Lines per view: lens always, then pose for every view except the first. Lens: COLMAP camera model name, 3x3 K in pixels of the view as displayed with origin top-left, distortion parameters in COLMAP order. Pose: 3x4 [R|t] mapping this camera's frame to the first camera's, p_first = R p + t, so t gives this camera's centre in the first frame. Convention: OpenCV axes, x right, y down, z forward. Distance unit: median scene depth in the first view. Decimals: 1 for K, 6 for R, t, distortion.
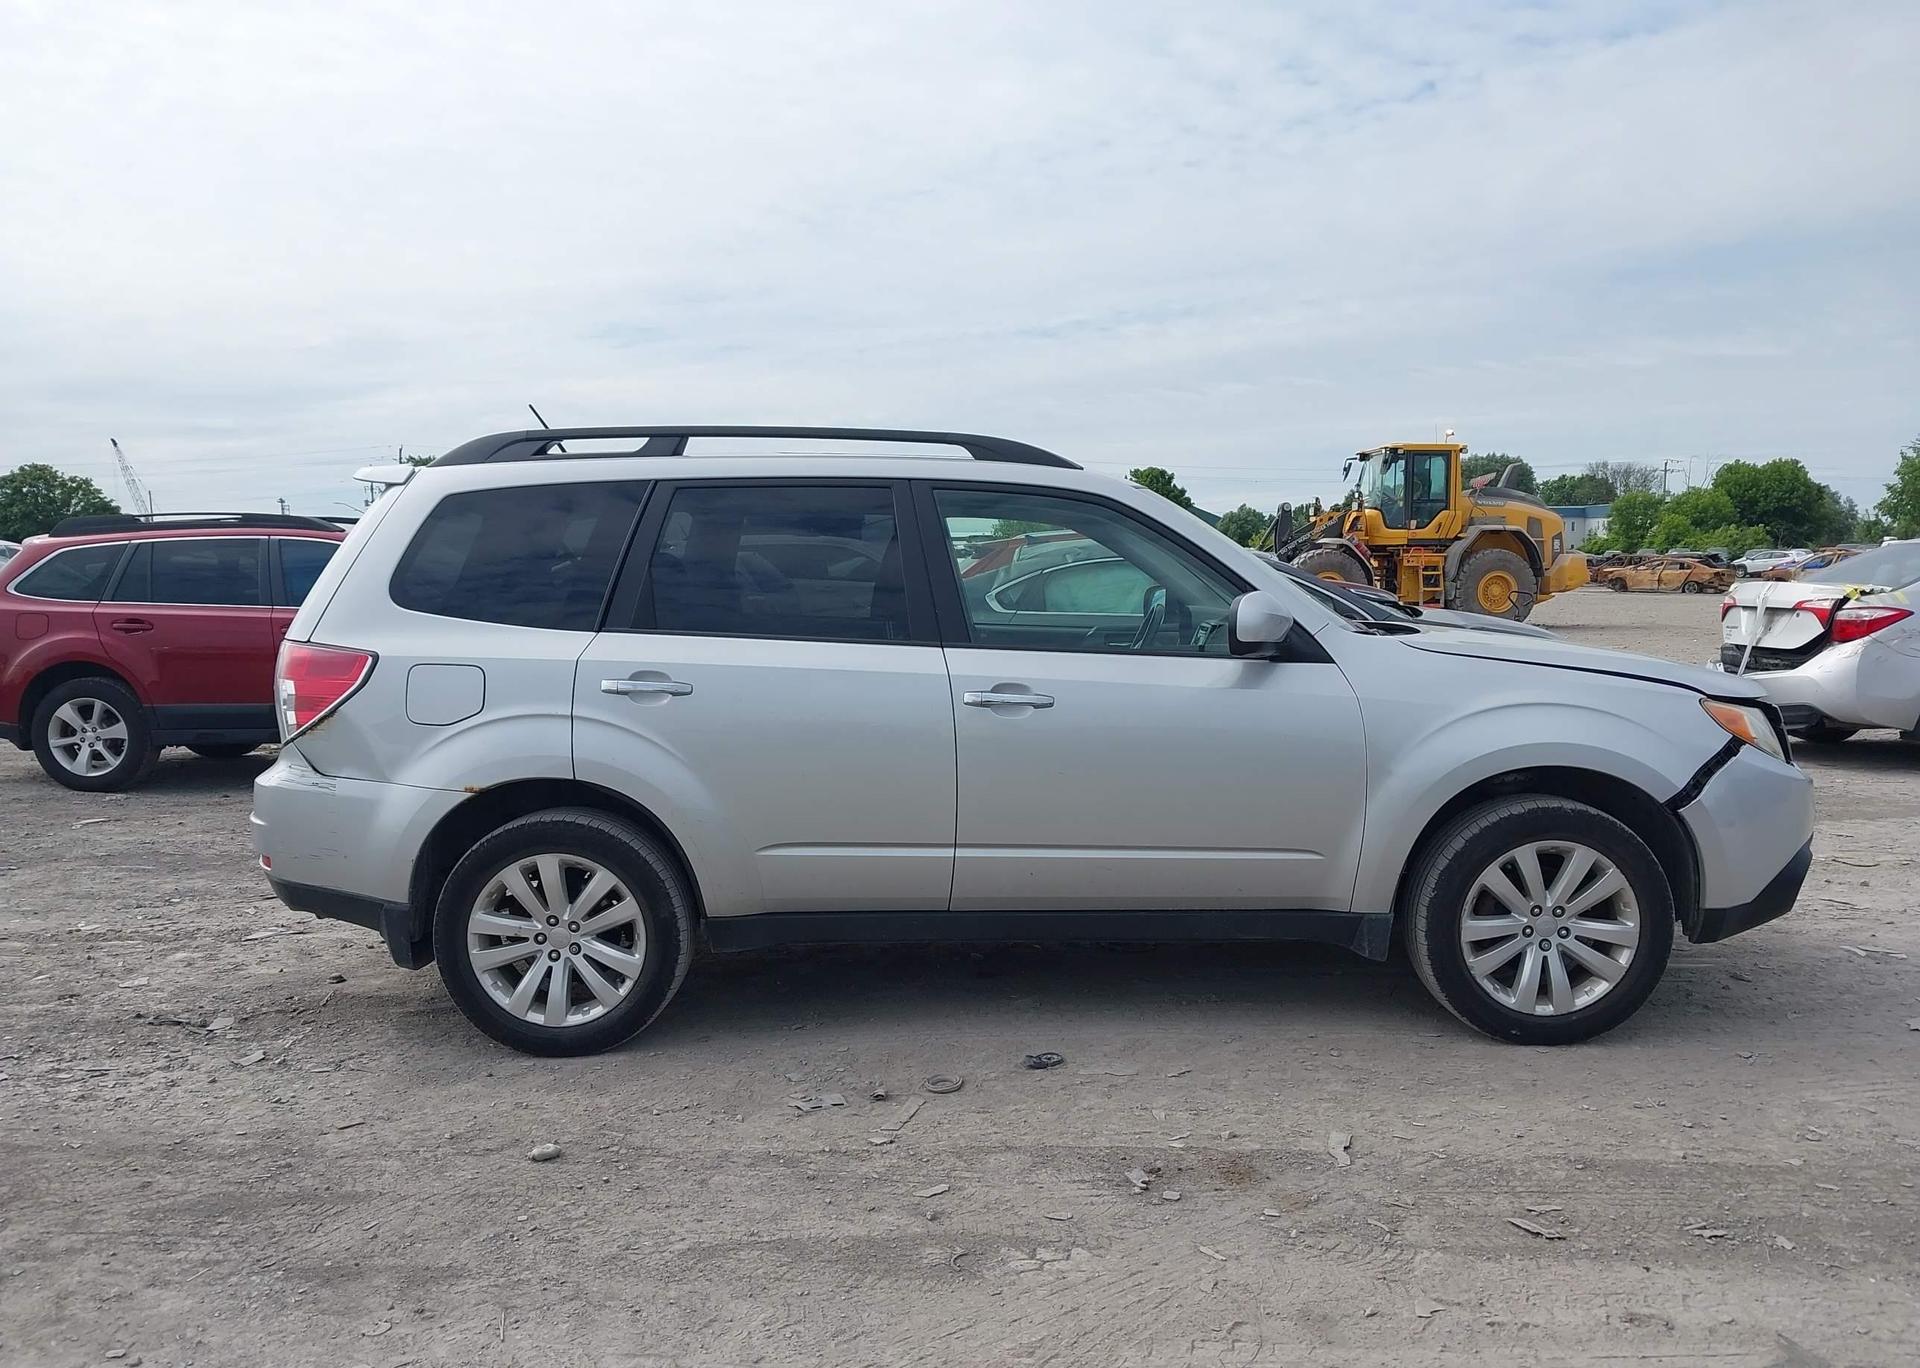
lens RADIAL K [[1460.8, 0, 991.2], [0, 1460.8, 690.8], [0, 0, 1]] dist [0.075242, -0.160070]
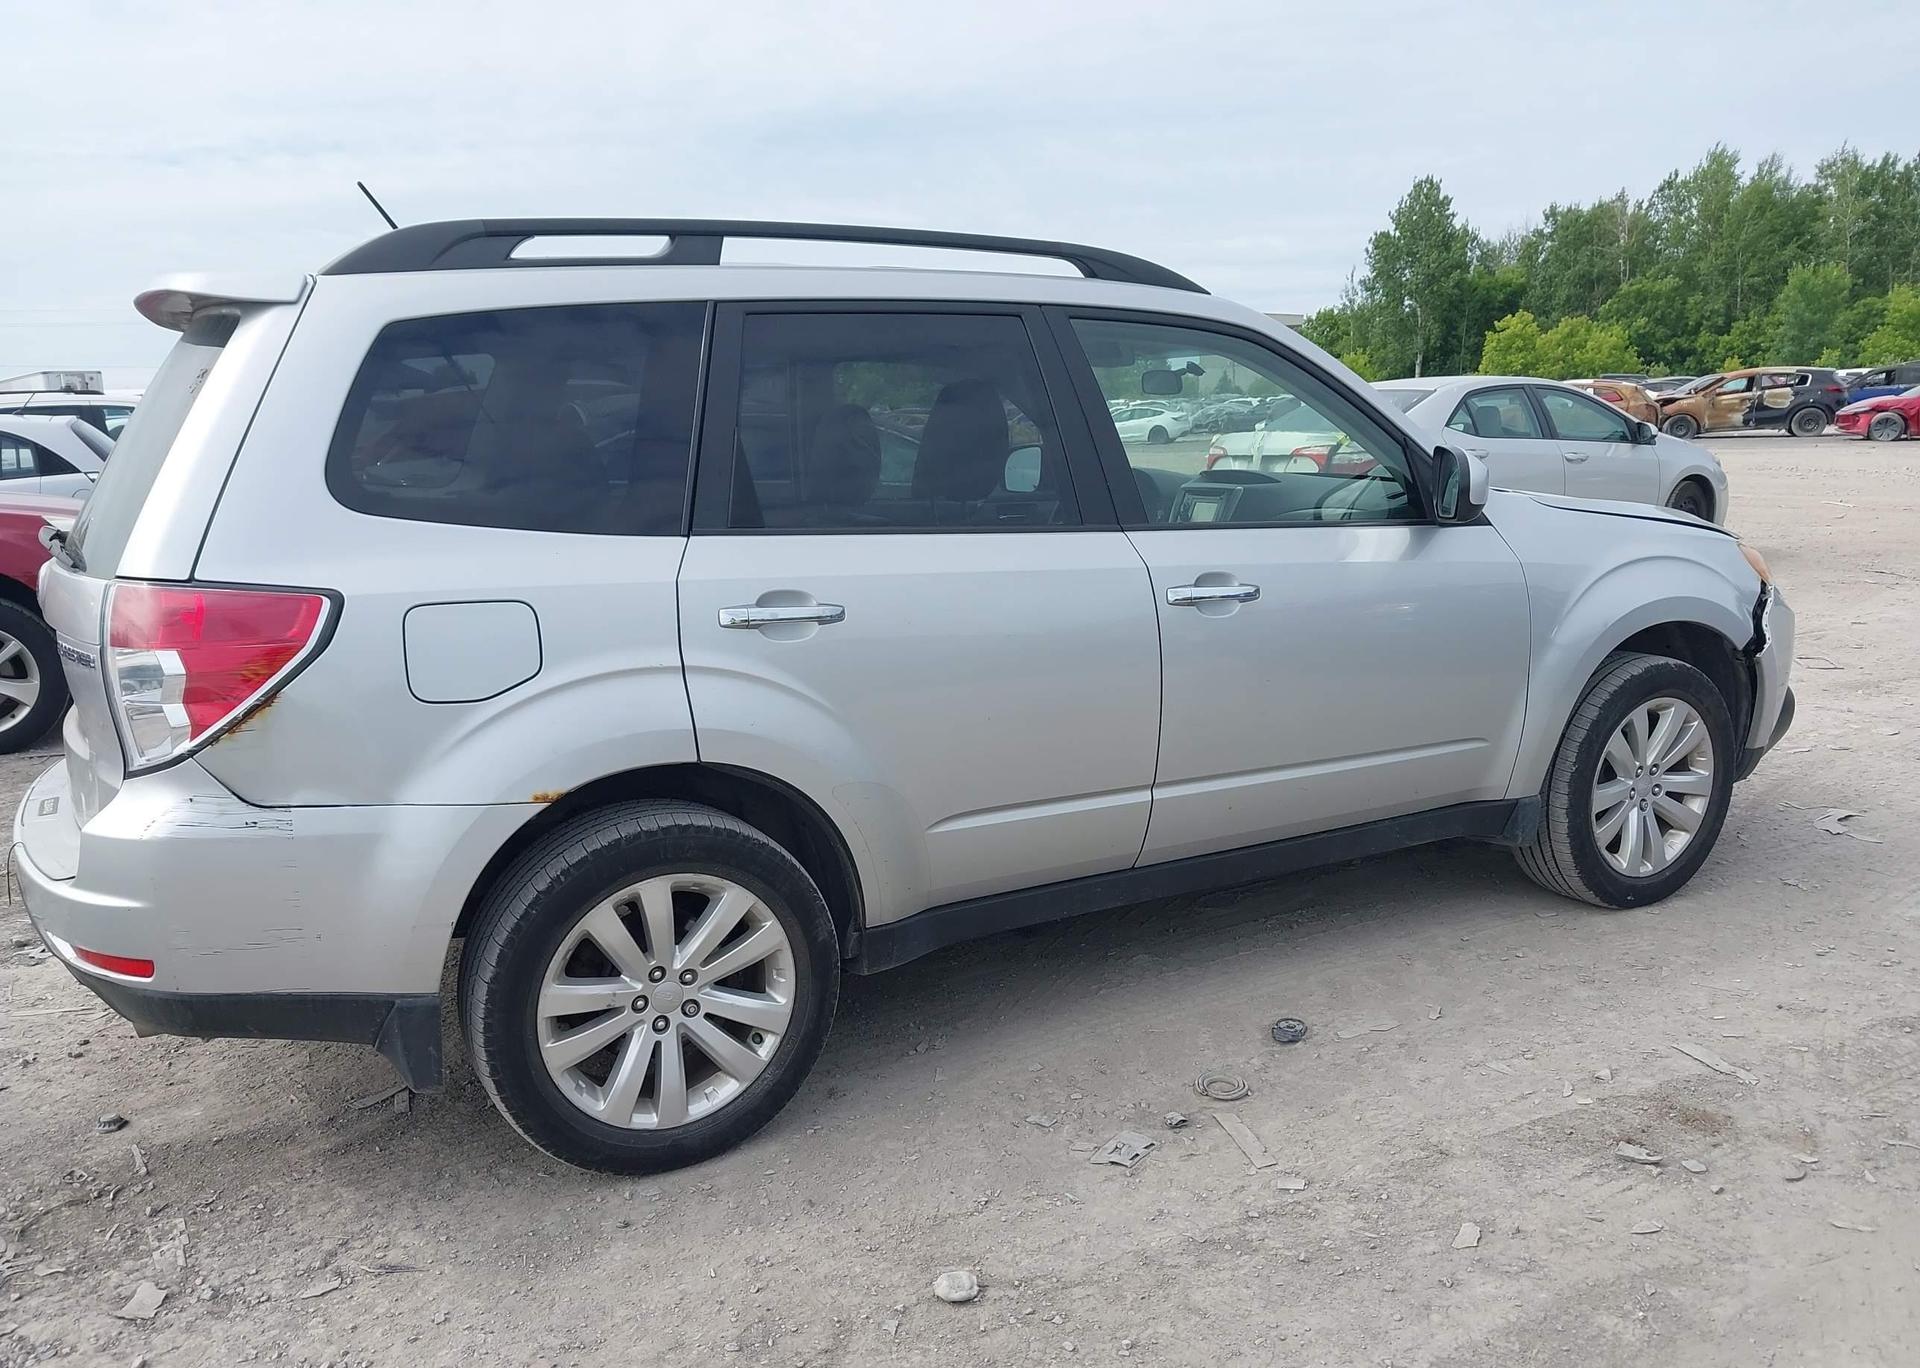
lens RADIAL K [[1512.5, 0, 966.1], [0, 1512.5, 698.4], [0, 0, 1]] dist [0.037397, -0.051432]
pose [[0.880430, -0.104999, 0.462405, -0.479431], [0.057941, 0.991690, 0.114862, -0.038668], [-0.470623, -0.074336, 0.879197, 0.338068]]
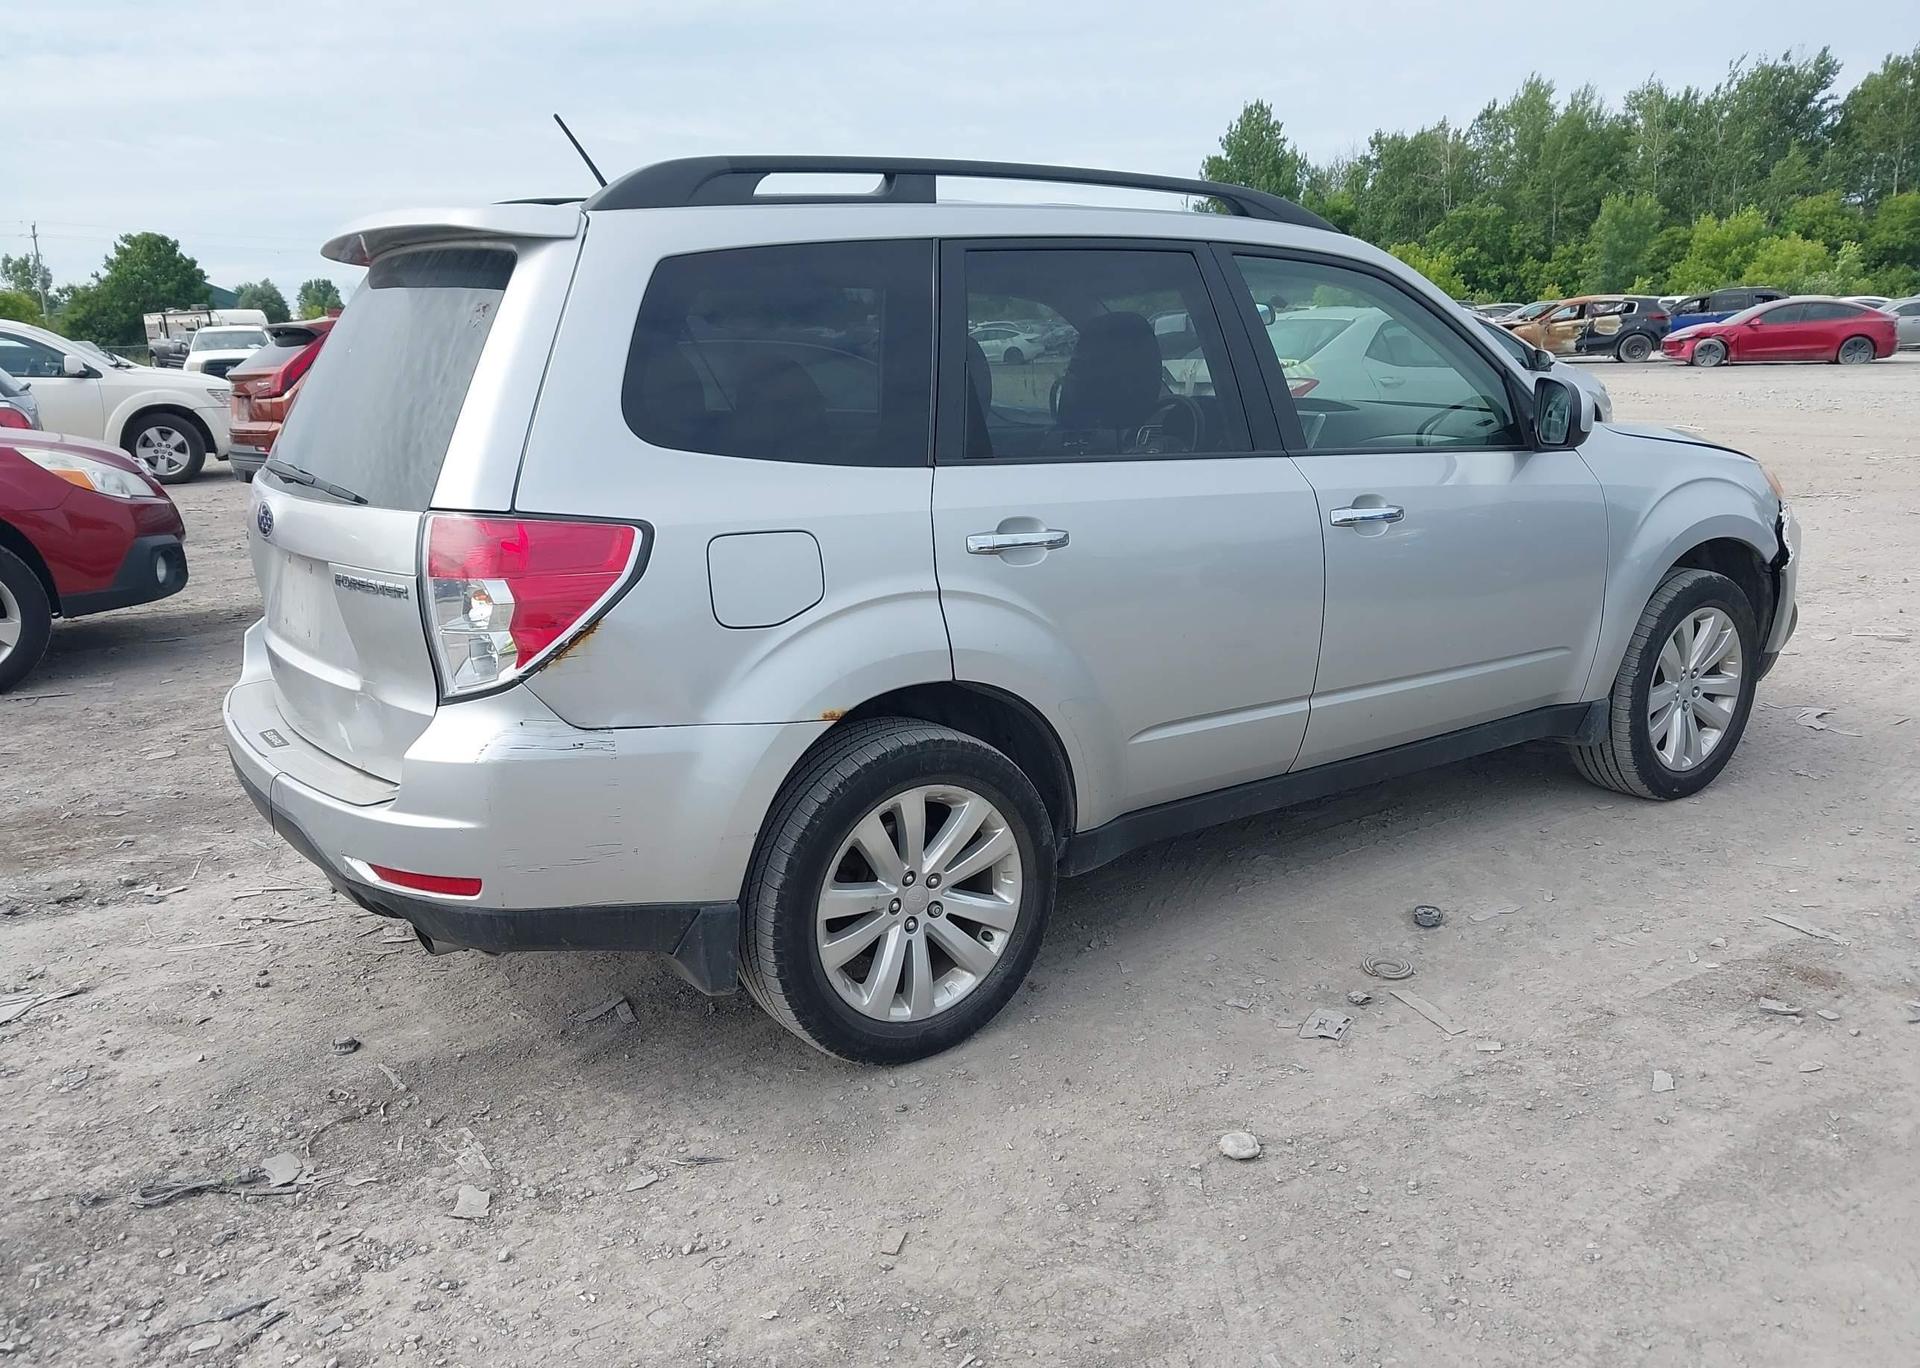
lens RADIAL K [[1512.5, 0, 966.1], [0, 1512.5, 698.4], [0, 0, 1]] dist [0.037397, -0.051432]
pose [[0.825717, -0.145945, 0.544877, -0.660827], [0.062841, 0.983737, 0.168263, -0.051310], [-0.560573, -0.104697, 0.821460, 0.392083]]
